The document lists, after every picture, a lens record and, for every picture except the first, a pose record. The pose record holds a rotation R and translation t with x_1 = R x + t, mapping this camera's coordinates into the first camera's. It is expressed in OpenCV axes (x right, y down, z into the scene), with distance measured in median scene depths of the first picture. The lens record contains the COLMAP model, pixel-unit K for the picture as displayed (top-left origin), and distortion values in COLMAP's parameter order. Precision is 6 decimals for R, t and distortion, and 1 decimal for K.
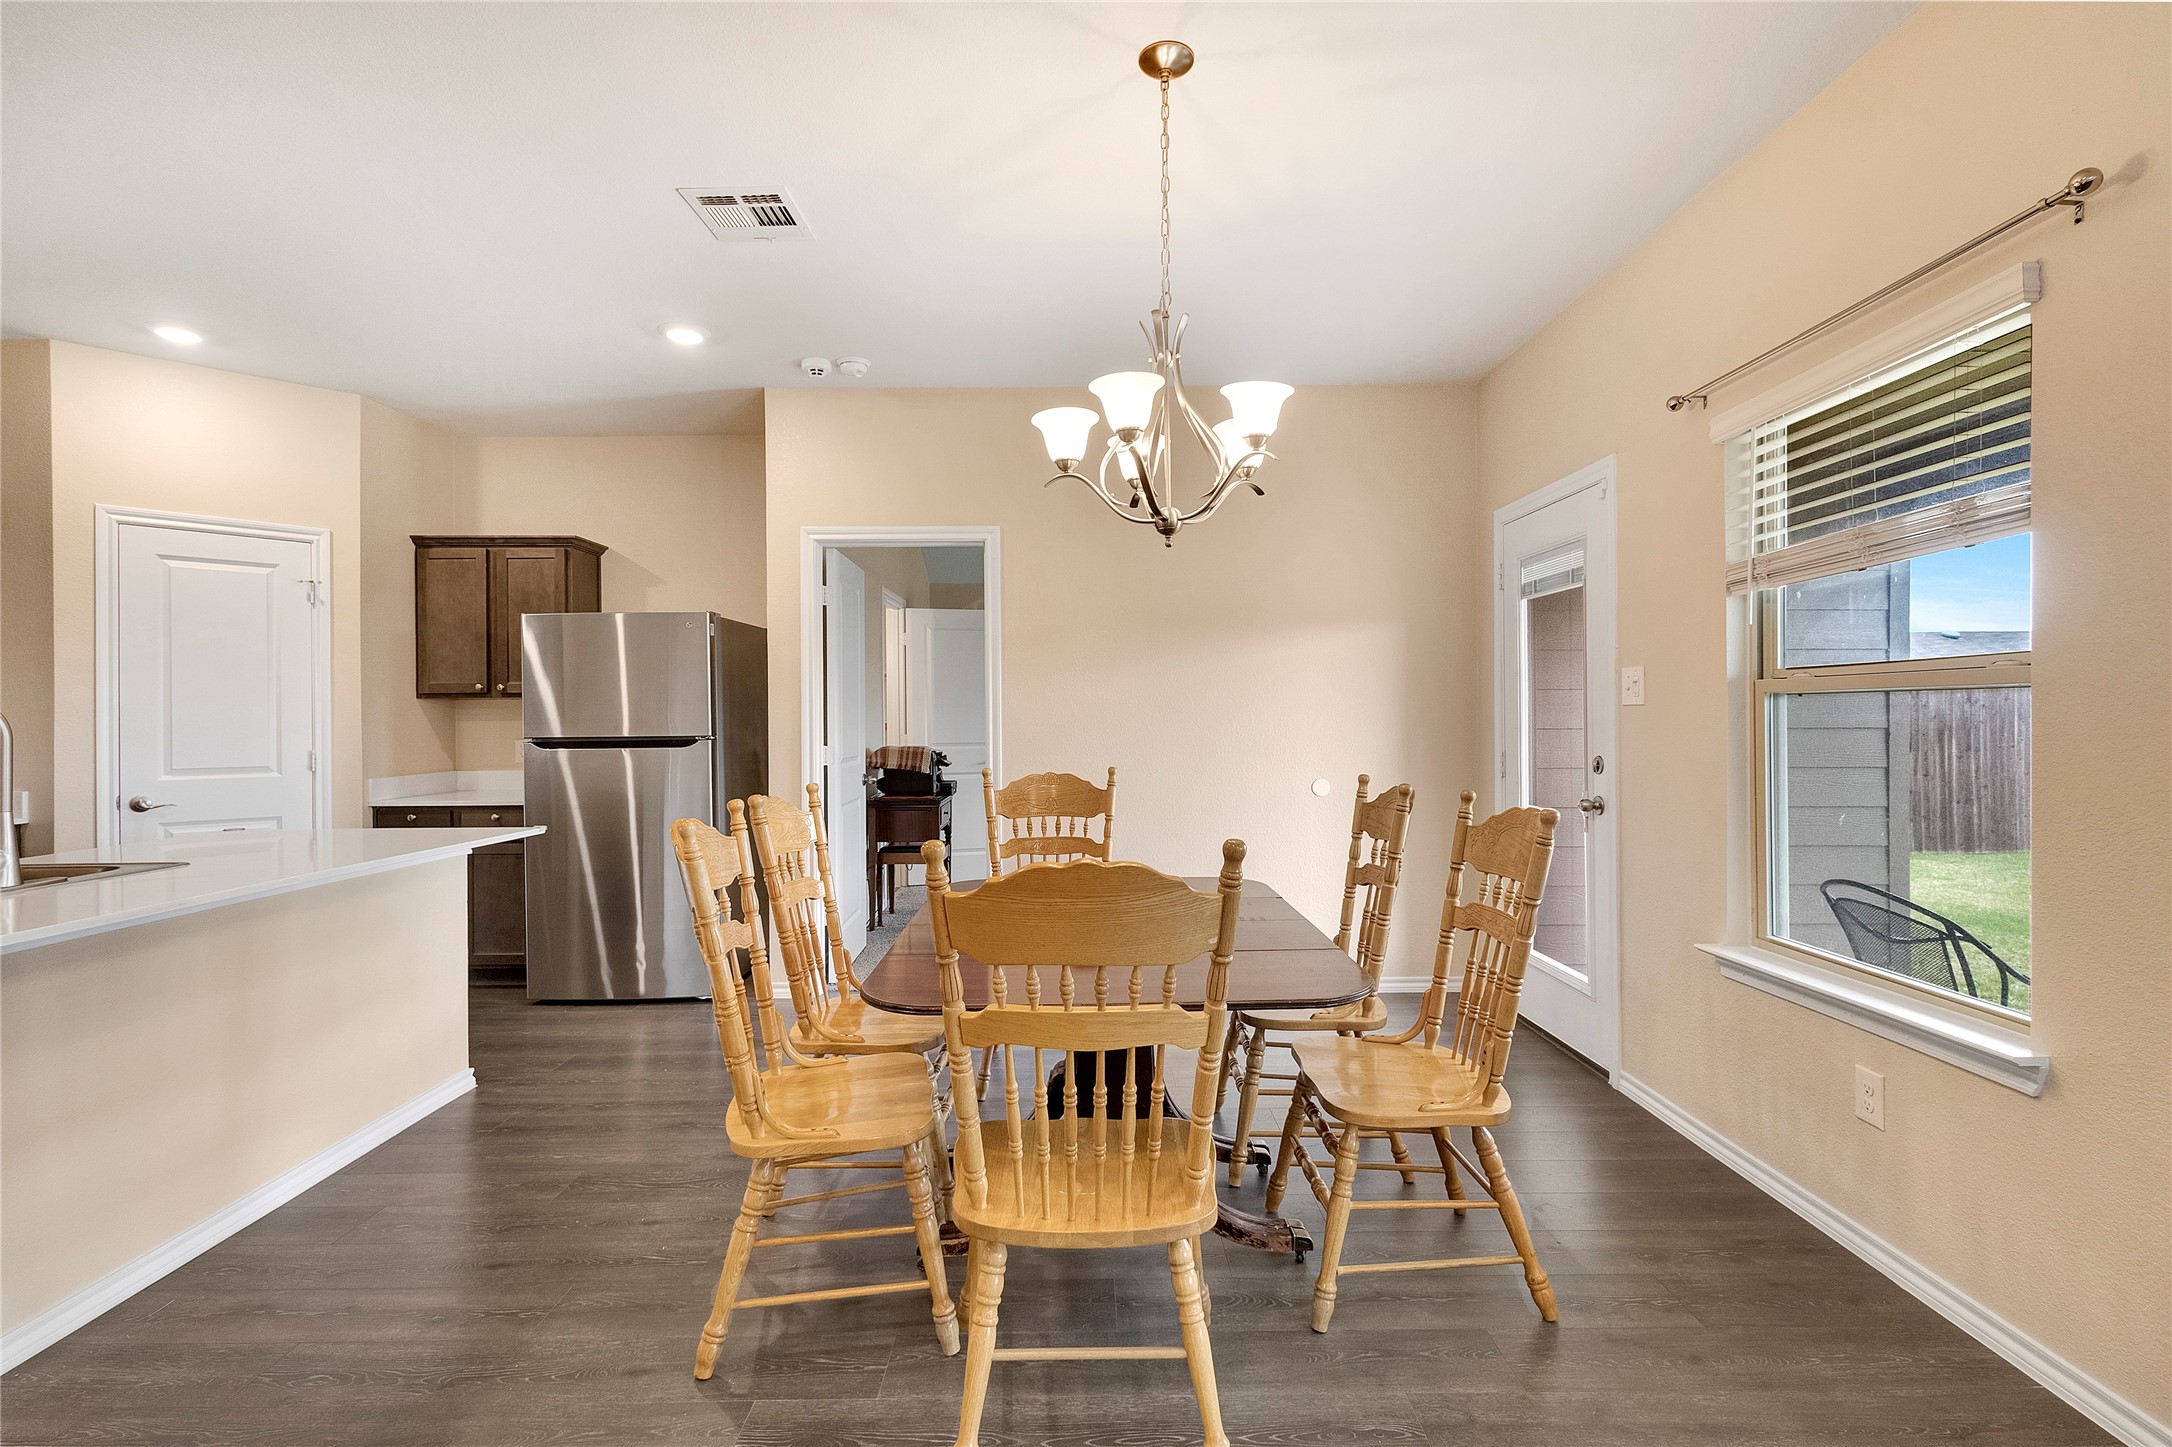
lens RADIAL K [[996.9, 0, 1086.0], [0, 996.9, 723.5], [0, 0, 1]] dist [0.006304, 0.000292]
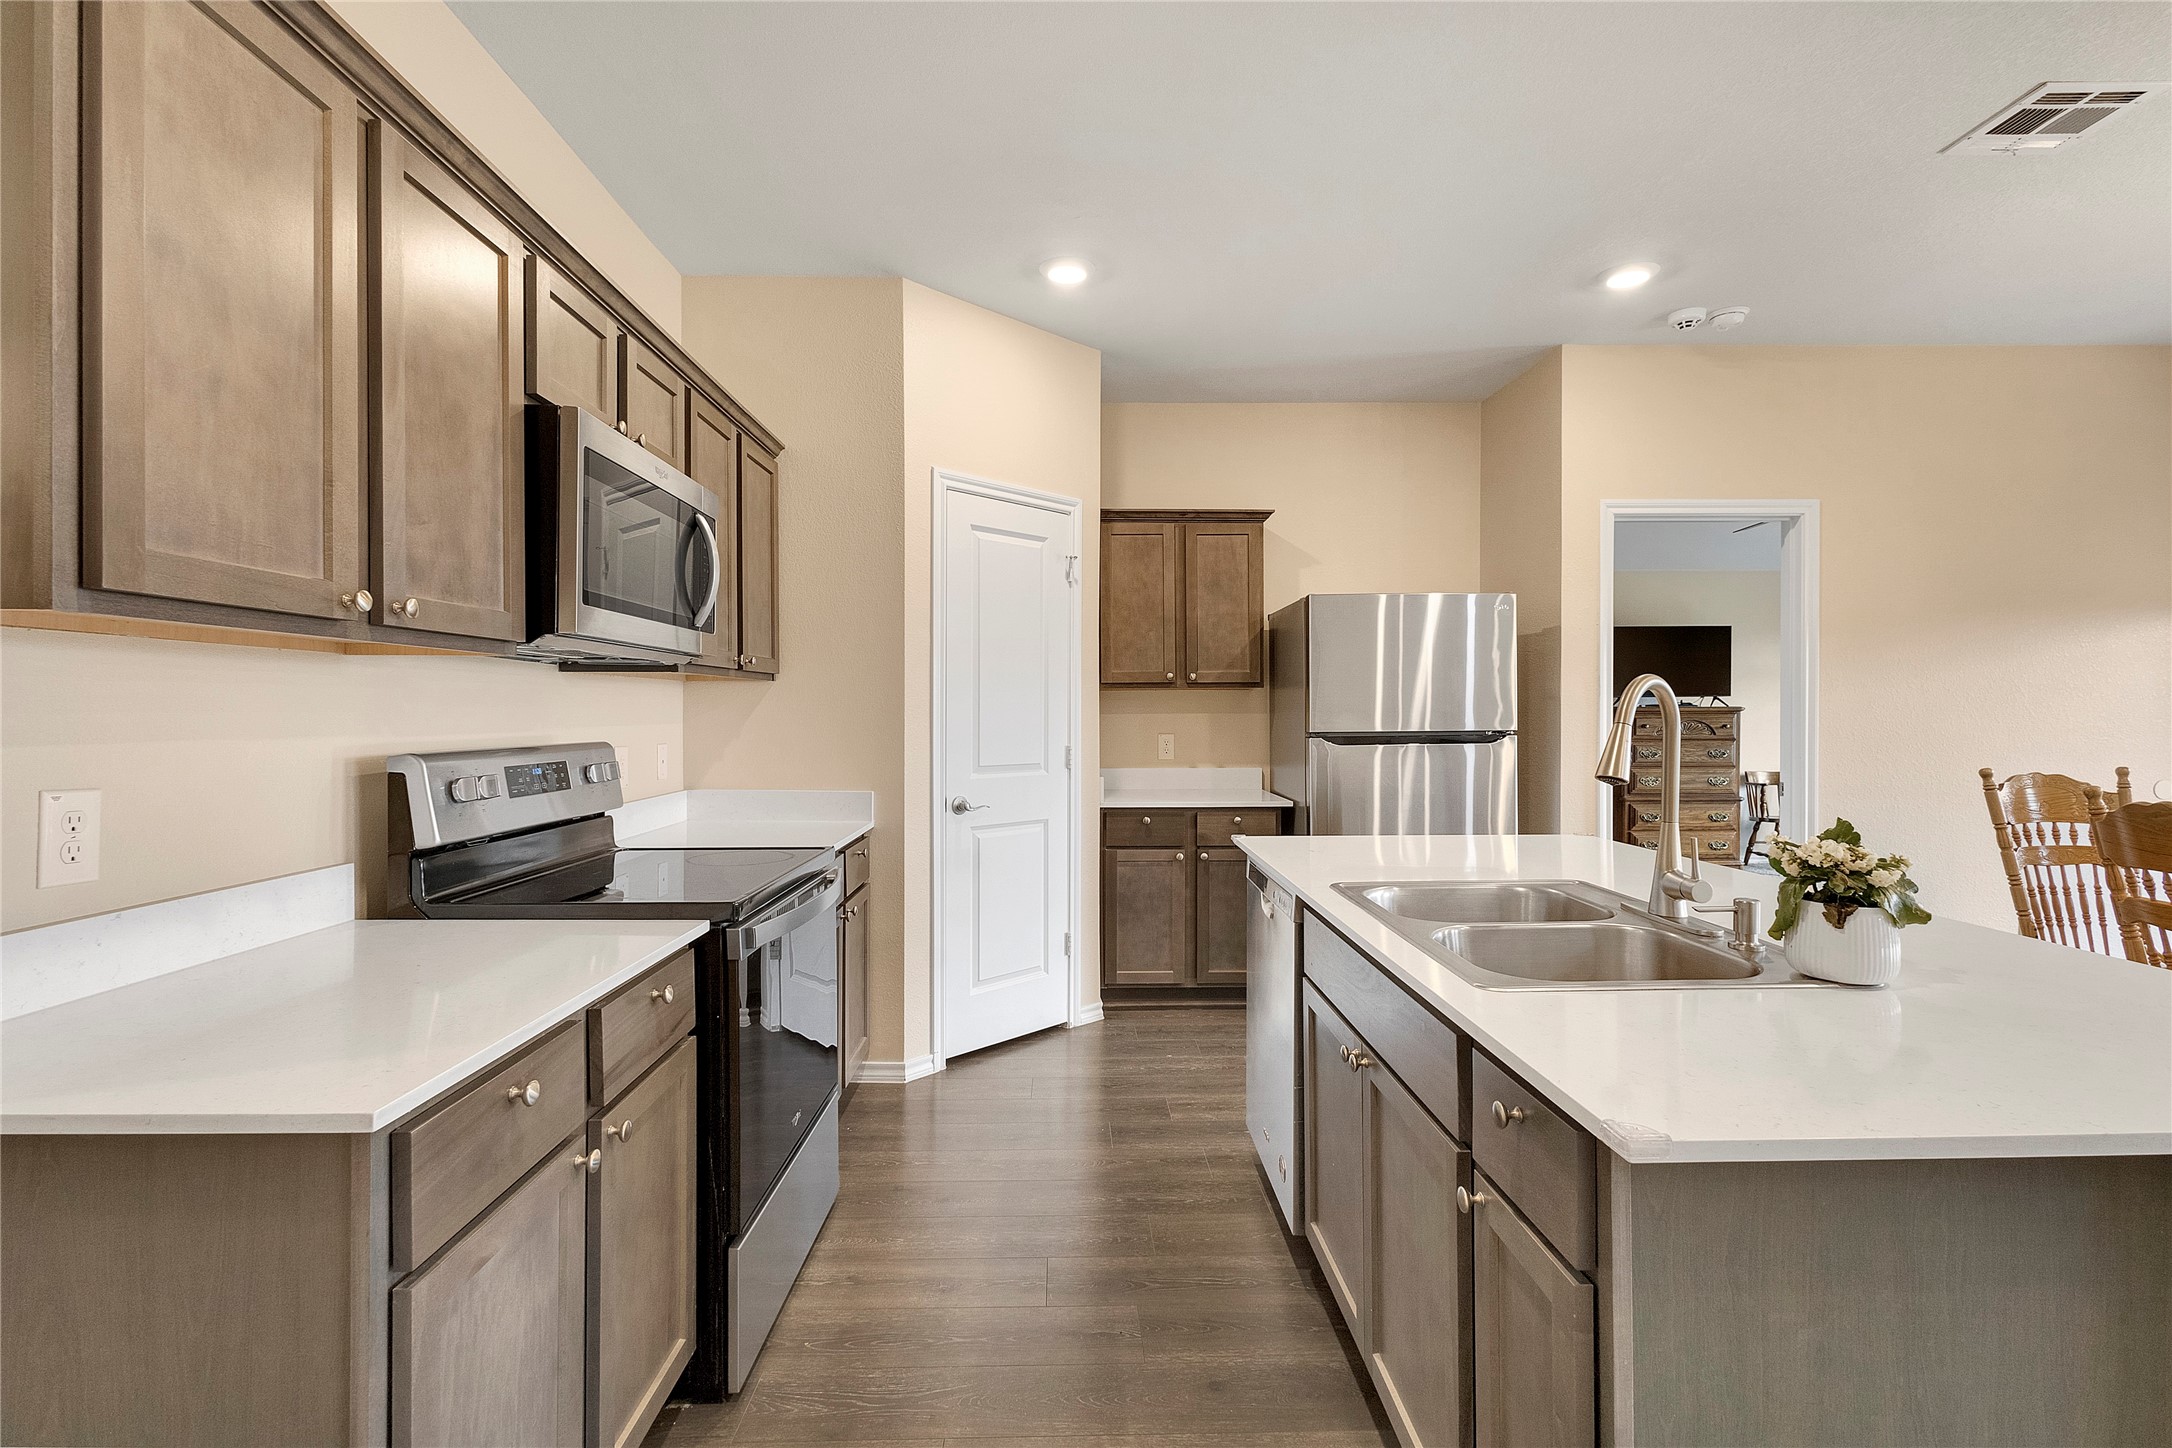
lens RADIAL K [[1005.2, 0, 1080.3], [0, 1005.2, 712.5], [0, 0, 1]] dist [0.006014, 0.000725]
pose [[0.999921, 0.002226, 0.012405, -0.773067], [-0.002125, 0.999965, -0.008149, 0.004581], [-0.012423, 0.008122, 0.999890, 0.099371]]
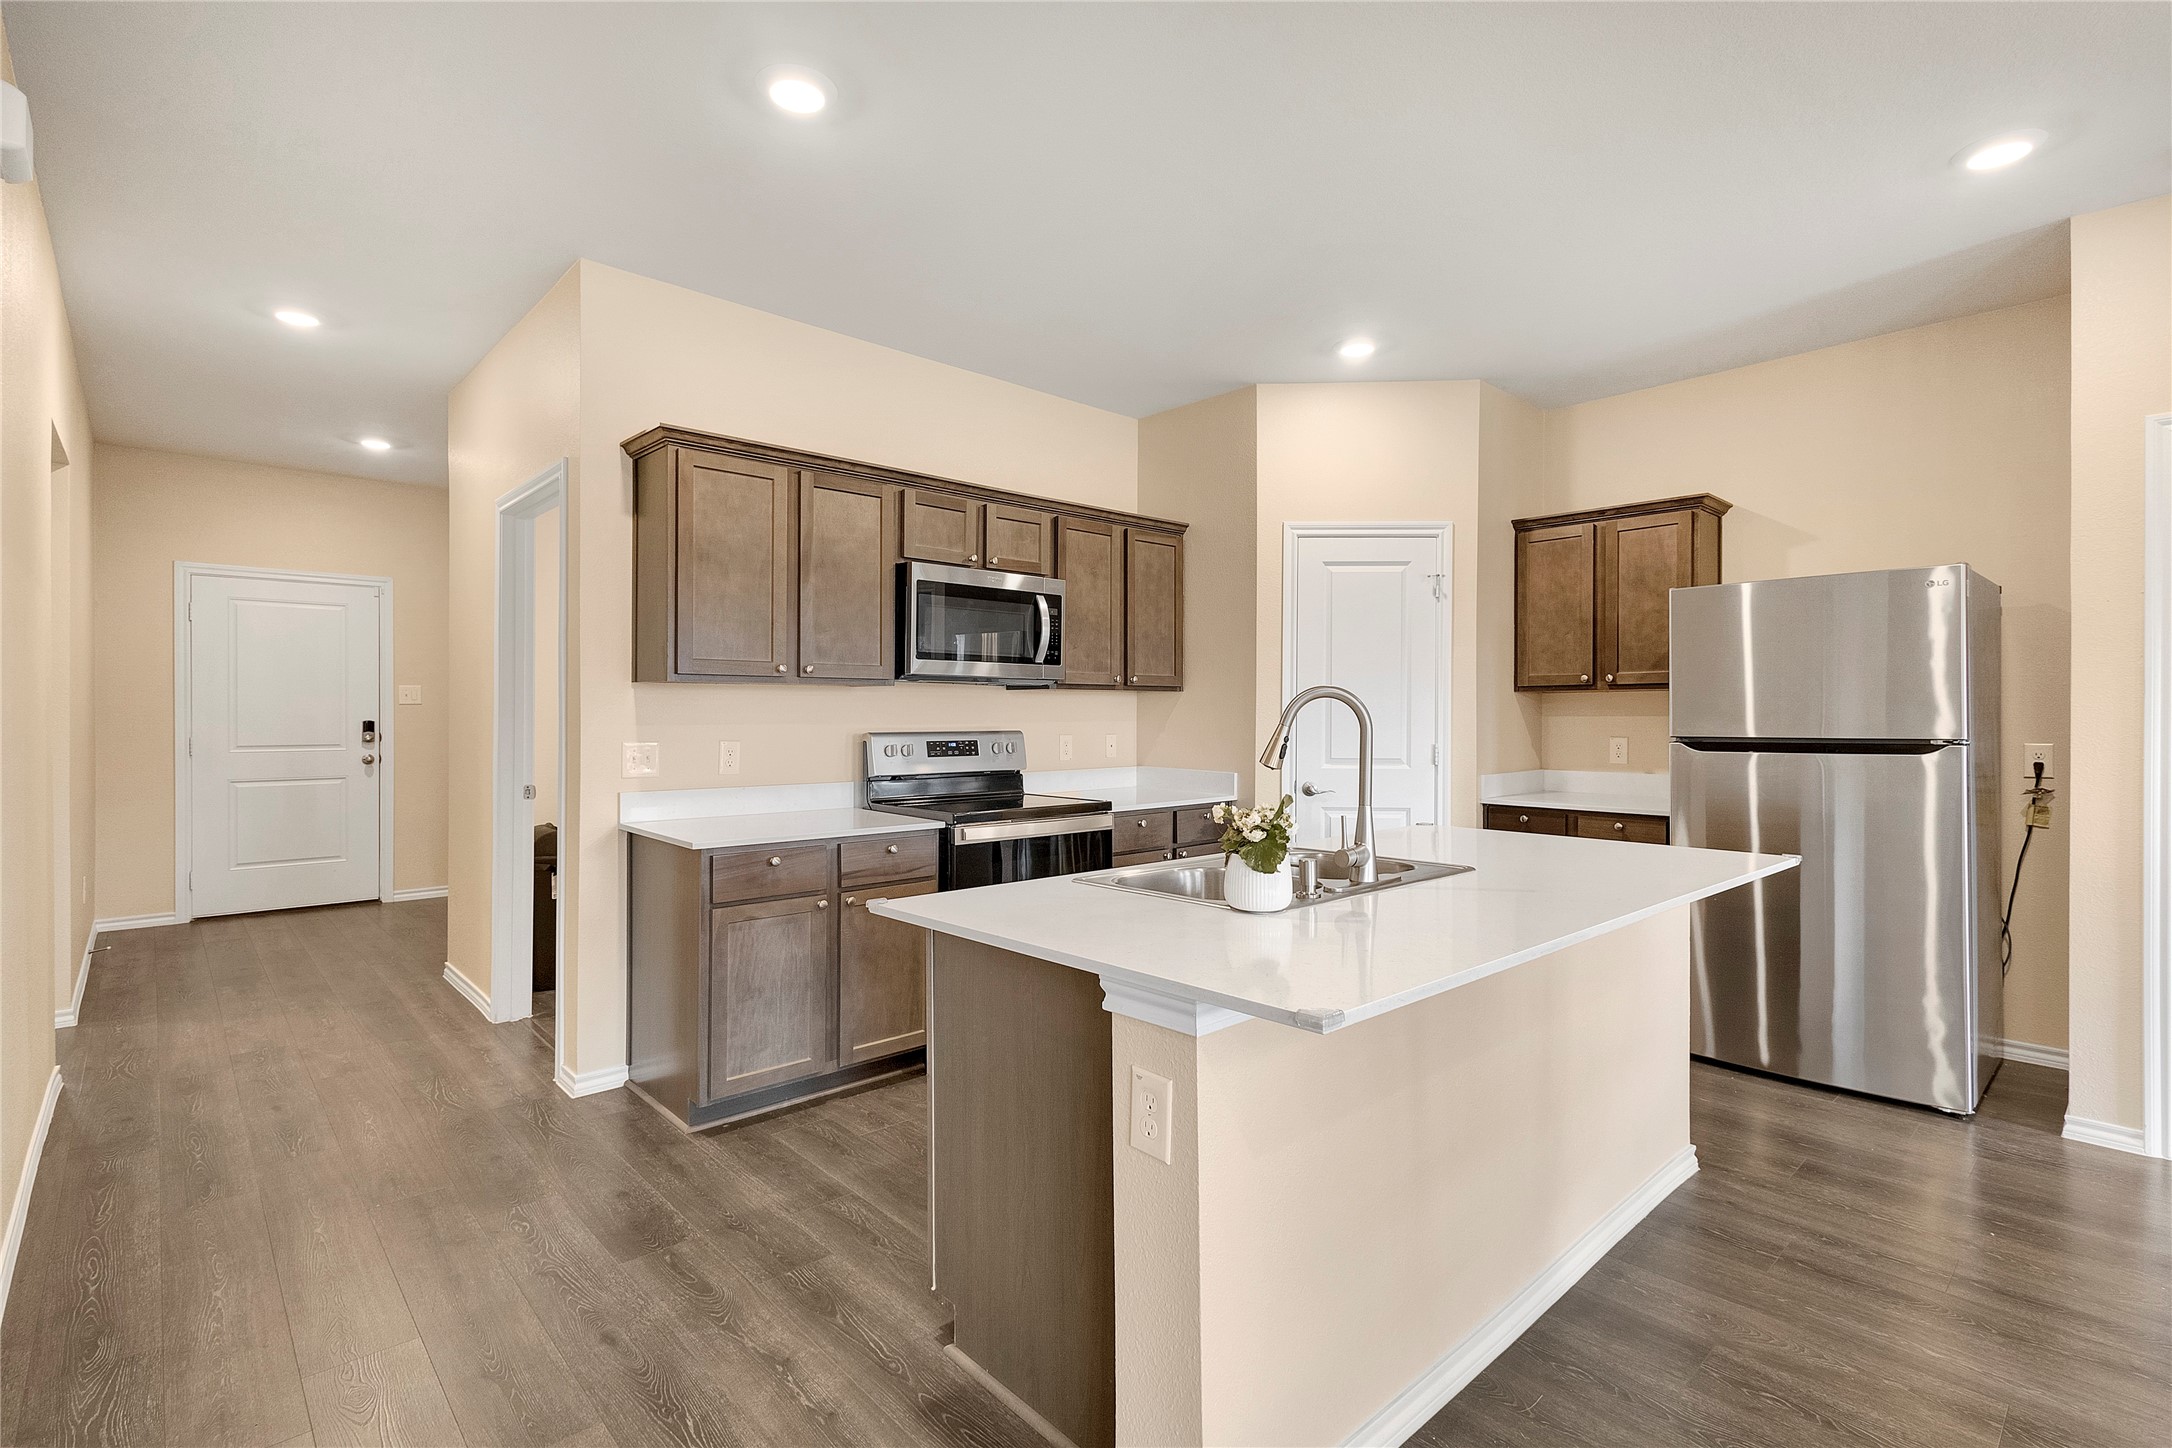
lens RADIAL K [[1005.2, 0, 1080.3], [0, 1005.2, 712.5], [0, 0, 1]] dist [0.006014, 0.000725]
pose [[0.669358, 0.006555, -0.742911, -0.263677], [-0.011017, 0.999939, -0.001103, 0.000230], [0.742859, 0.008923, 0.669389, 0.063181]]
